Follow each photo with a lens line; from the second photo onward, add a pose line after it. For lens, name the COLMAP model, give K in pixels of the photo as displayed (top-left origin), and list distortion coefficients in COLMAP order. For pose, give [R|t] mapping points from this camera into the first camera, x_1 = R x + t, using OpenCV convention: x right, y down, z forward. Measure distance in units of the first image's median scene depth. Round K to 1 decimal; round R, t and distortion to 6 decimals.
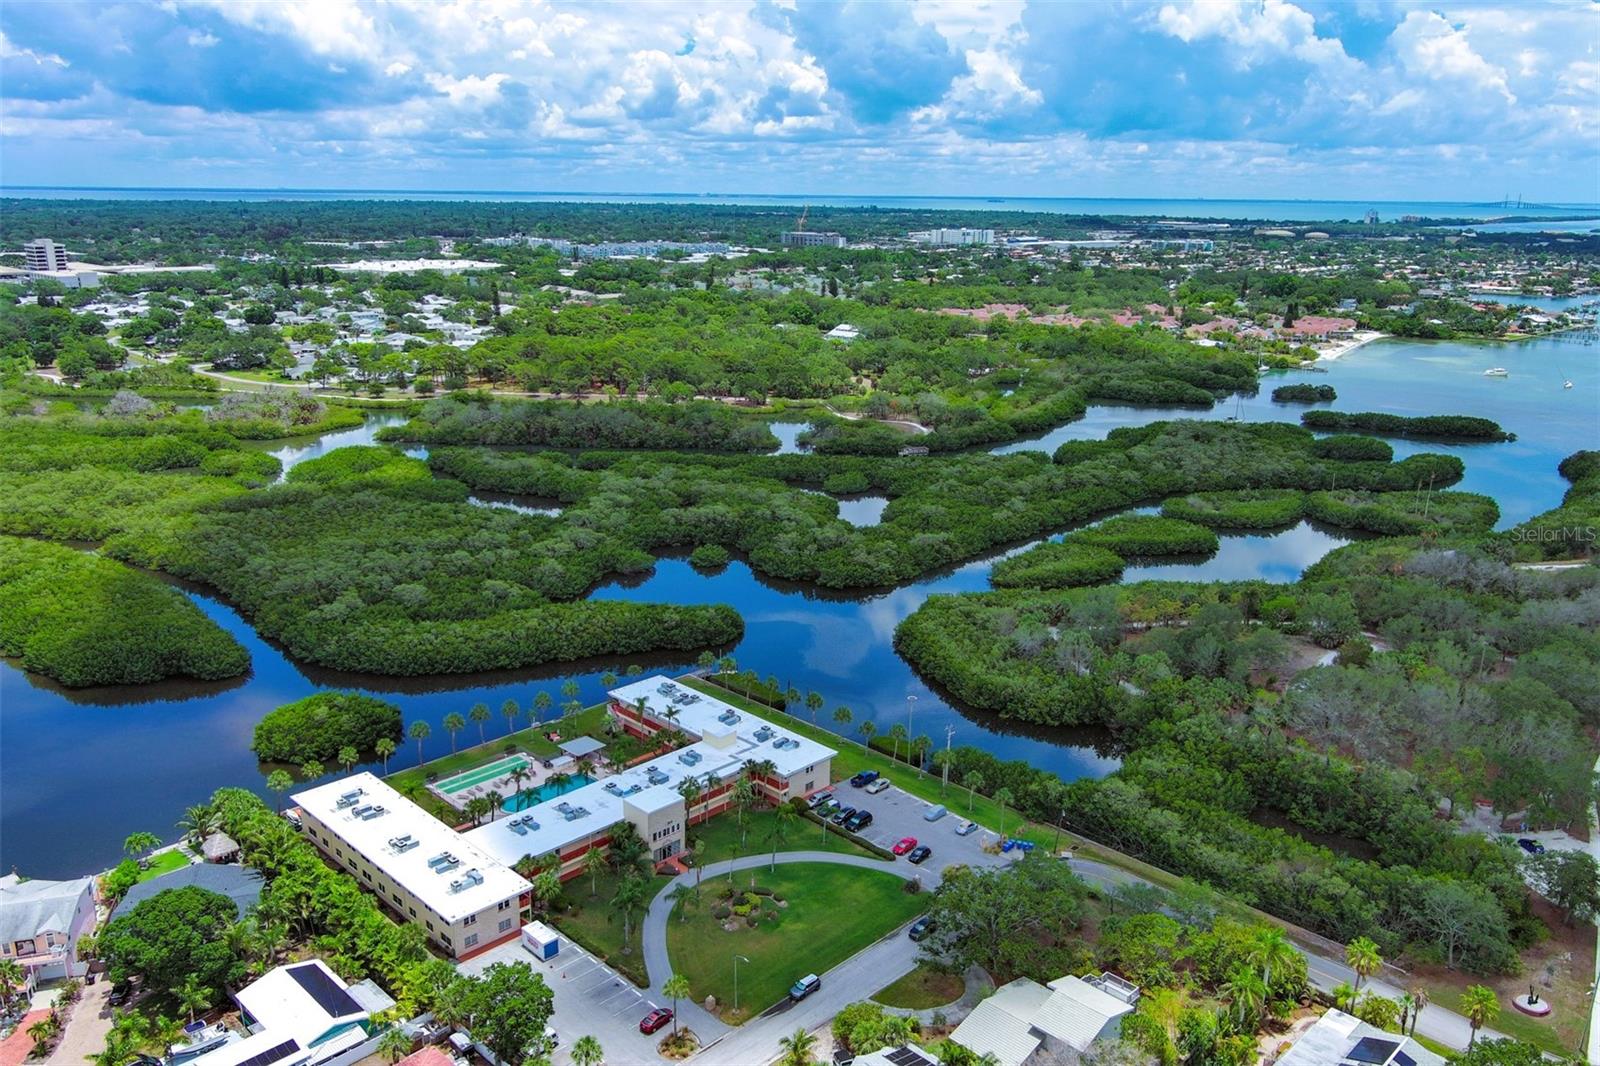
lens RADIAL K [[1276.0, 0, 800.0], [0, 1276.0, 533.0], [0, 0, 1]] dist [0.016571, -0.008737]
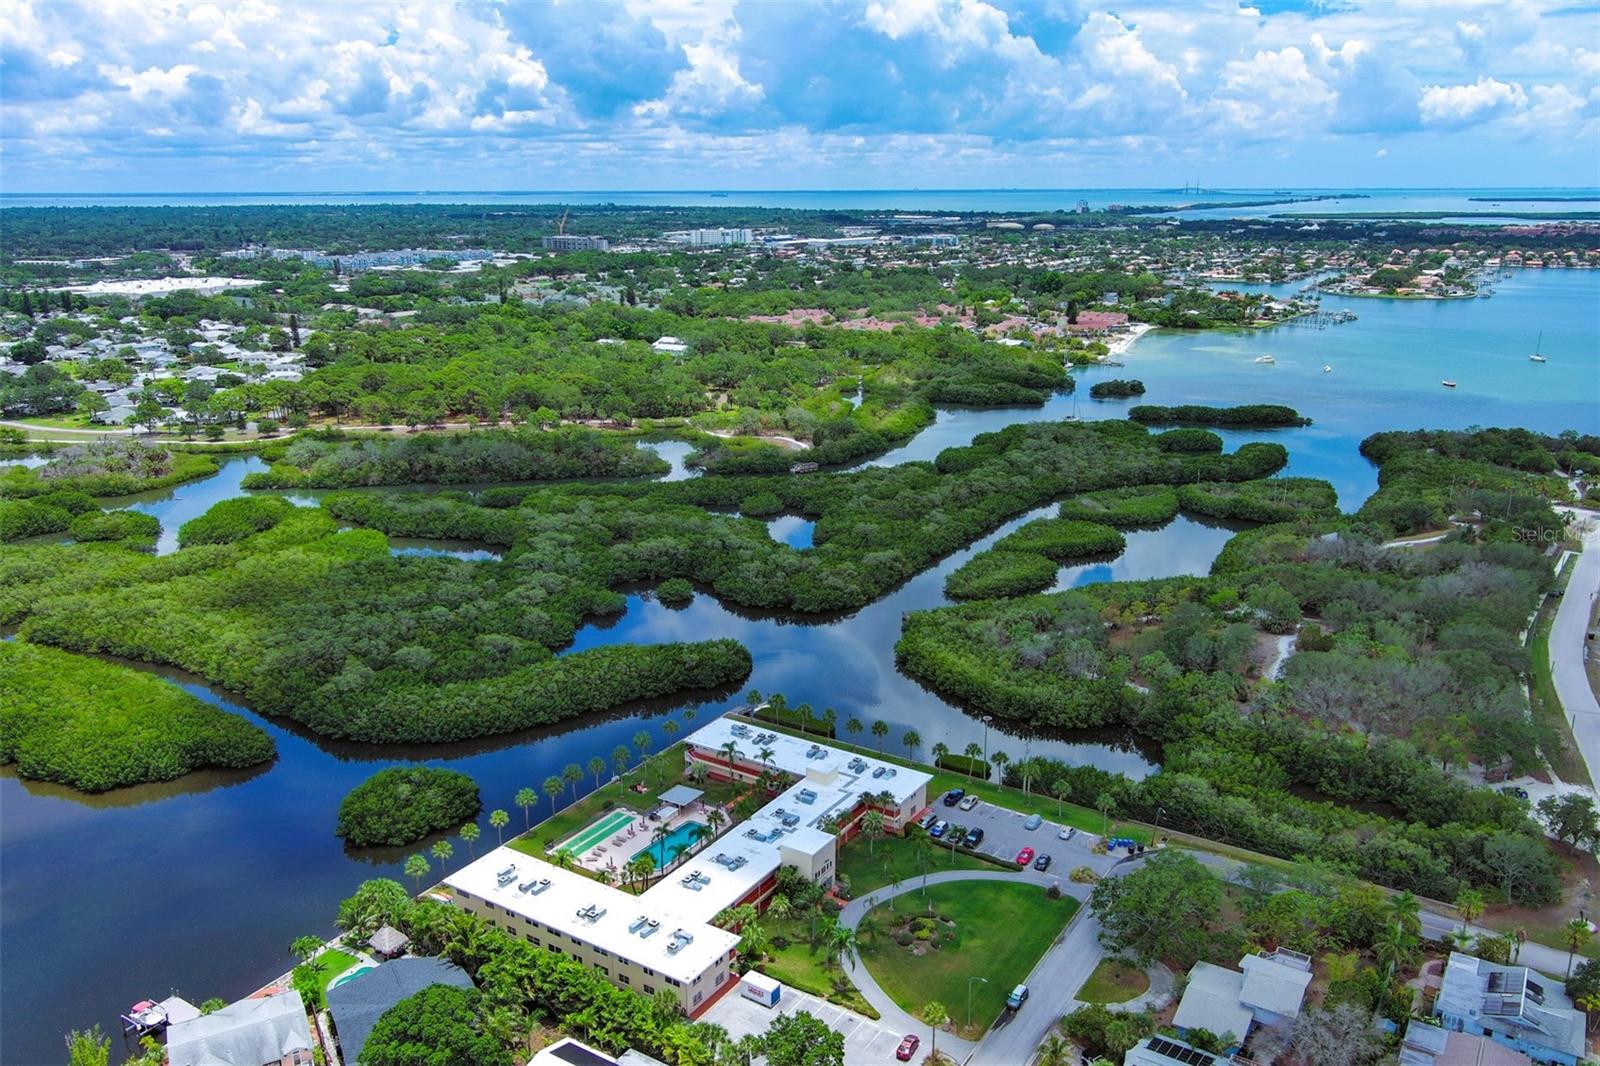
lens RADIAL K [[1276.0, 0, 800.0], [0, 1276.0, 533.0], [0, 0, 1]] dist [0.016571, -0.008737]
pose [[0.977178, -0.069970, 0.200568, -0.114712], [0.068826, 0.997548, 0.012681, -0.022025], [-0.200963, 0.001413, 0.979598, -0.013826]]
